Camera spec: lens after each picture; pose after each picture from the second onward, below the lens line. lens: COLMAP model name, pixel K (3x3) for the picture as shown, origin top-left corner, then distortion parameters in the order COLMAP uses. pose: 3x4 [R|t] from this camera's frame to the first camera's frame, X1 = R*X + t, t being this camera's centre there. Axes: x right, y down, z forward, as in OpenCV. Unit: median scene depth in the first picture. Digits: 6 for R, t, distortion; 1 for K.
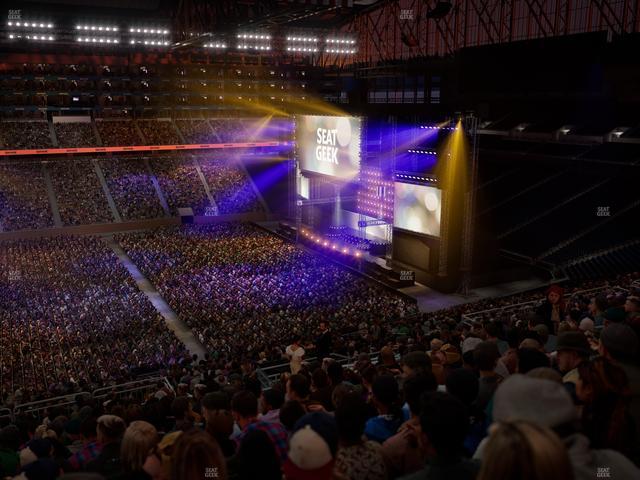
lens RADIAL K [[600.4, 0, 319.6], [0, 600.4, 241.1], [0, 0, 1]] dist [-0.001637, 0.000000]
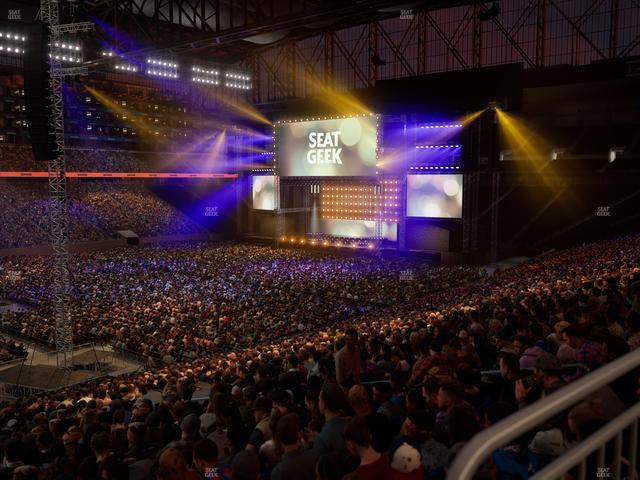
lens RADIAL K [[600.4, 0, 320.2], [0, 600.4, 241.6], [0, 0, 1]] dist [-0.001637, 0.000000]
pose [[0.919905, -0.039697, 0.390127, -0.317676], [0.087157, 0.990677, -0.104707, 0.086244], [-0.382333, 0.130323, 0.914788, 0.052599]]
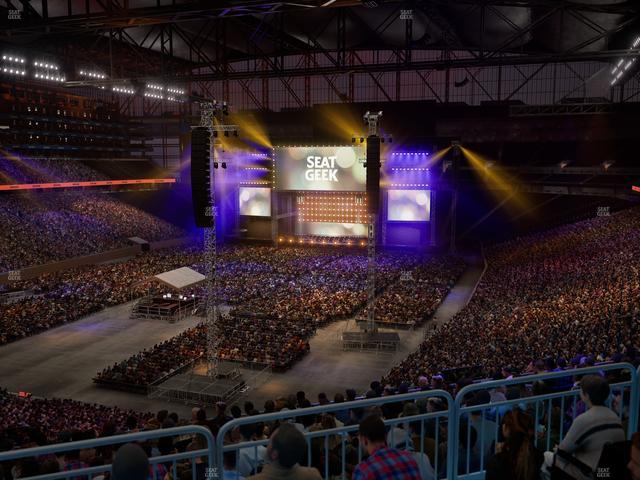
lens RADIAL K [[600.4, 0, 320.6], [0, 600.4, 242.0], [0, 0, 1]] dist [-0.001637, 0.000000]
pose [[0.736539, -0.087659, 0.670691, -0.704925], [0.150870, 0.987877, -0.036567, 0.040651], [-0.659355, 0.128120, 0.740835, 0.019007]]
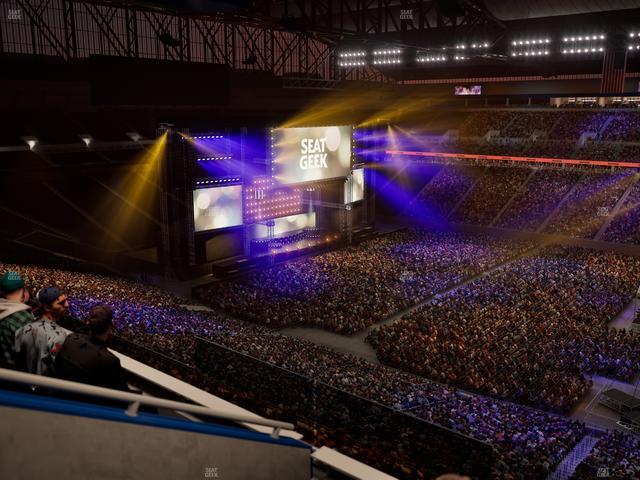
lens RADIAL K [[600.4, 0, 321.6], [0, 600.4, 237.7], [0, 0, 1]] dist [-0.001637, 0.000000]
pose [[-0.395841, -0.192326, 0.897954, -0.782661], [0.205082, 0.934614, 0.290583, -0.257679], [-0.895126, 0.299179, -0.330516, 1.084303]]
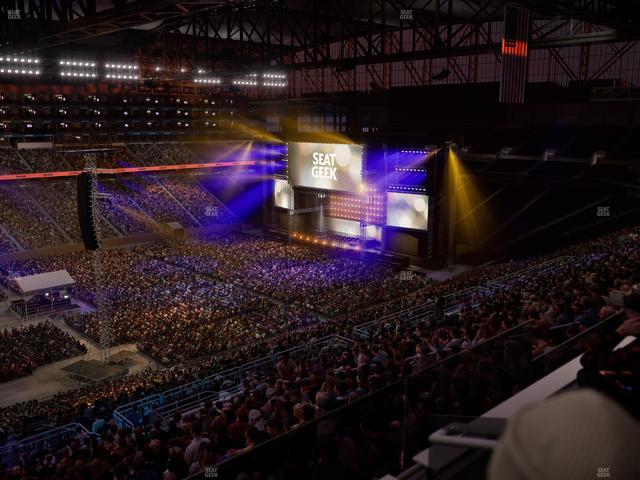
lens RADIAL K [[600.4, 0, 319.9], [0, 600.4, 241.6], [0, 0, 1]] dist [-0.001637, 0.000000]
pose [[0.960914, -0.055215, 0.271286, -0.275819], [0.061899, 0.997952, -0.016138, 0.017703], [-0.269840, 0.032299, 0.962363, -0.180176]]
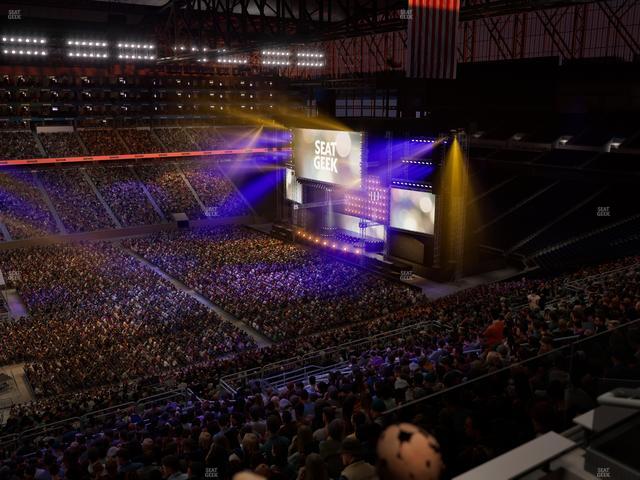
lens RADIAL K [[600.4, 0, 320.0], [0, 600.4, 240.9], [0, 0, 1]] dist [-0.001637, 0.000000]
pose [[0.993093, -0.026375, 0.114331, -0.102100], [0.026248, 0.999652, 0.002613, -0.002477], [-0.114360, 0.000406, 0.993439, -0.092102]]
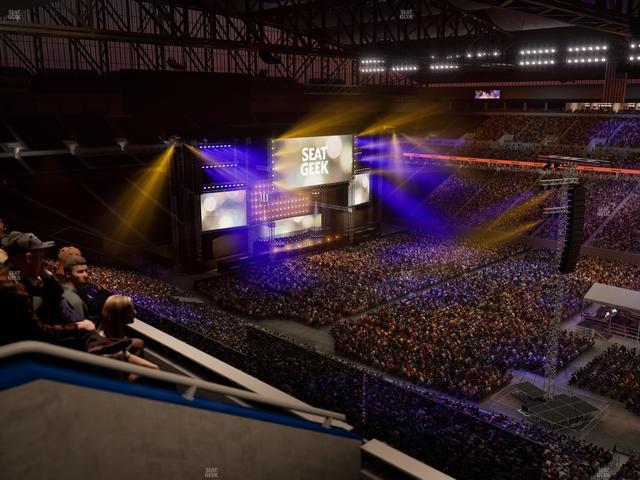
lens RADIAL K [[600.4, 0, 321.3], [0, 600.4, 238.3], [0, 0, 1]] dist [-0.001637, 0.000000]
pose [[-0.308774, -0.212630, 0.927064, -0.881768], [0.212194, 0.934726, 0.285062, -0.275013], [-0.927164, 0.284737, -0.243500, 1.028188]]
